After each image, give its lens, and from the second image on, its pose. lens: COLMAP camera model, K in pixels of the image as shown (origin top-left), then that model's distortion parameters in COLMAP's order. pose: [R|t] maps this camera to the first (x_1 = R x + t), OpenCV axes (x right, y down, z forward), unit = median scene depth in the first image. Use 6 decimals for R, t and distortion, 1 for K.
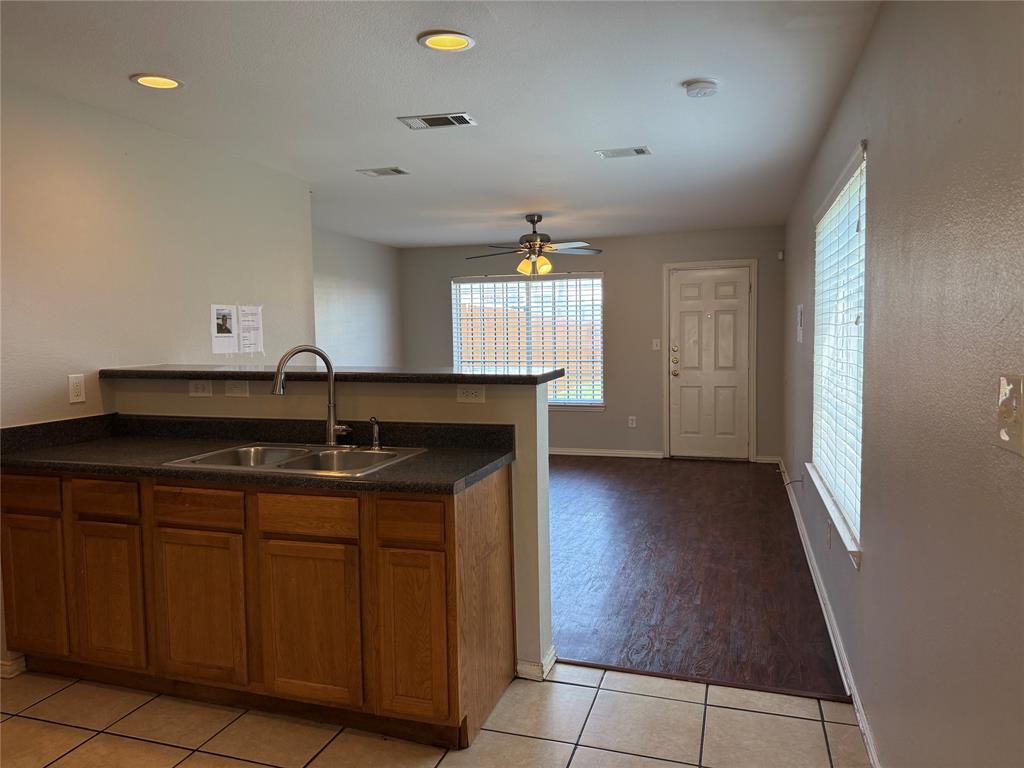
lens RADIAL K [[716.3, 0, 496.9], [0, 716.3, 381.6], [0, 0, 1]] dist [0.052253, -0.059746]
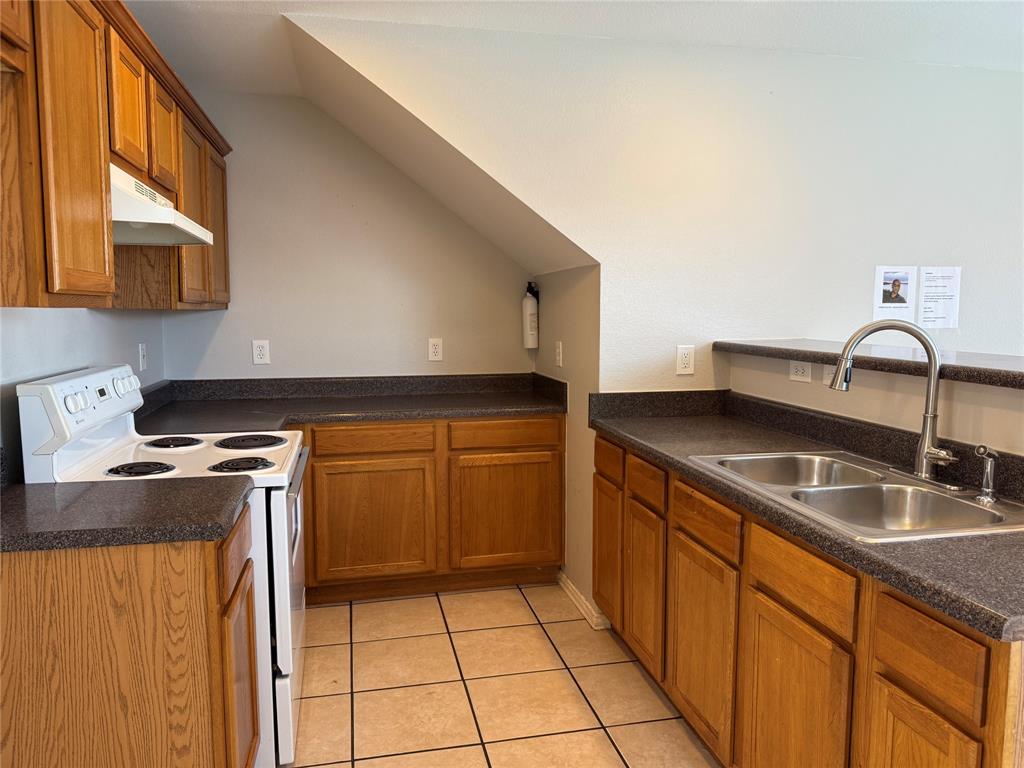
lens RADIAL K [[716.3, 0, 511.5], [0, 716.3, 380.9], [0, 0, 1]] dist [0.052253, -0.059746]
pose [[0.516731, 0.098878, -0.850419, 0.122451], [-0.065433, 0.994964, 0.075926, -0.022209], [0.853644, 0.016412, 0.520599, 0.347352]]
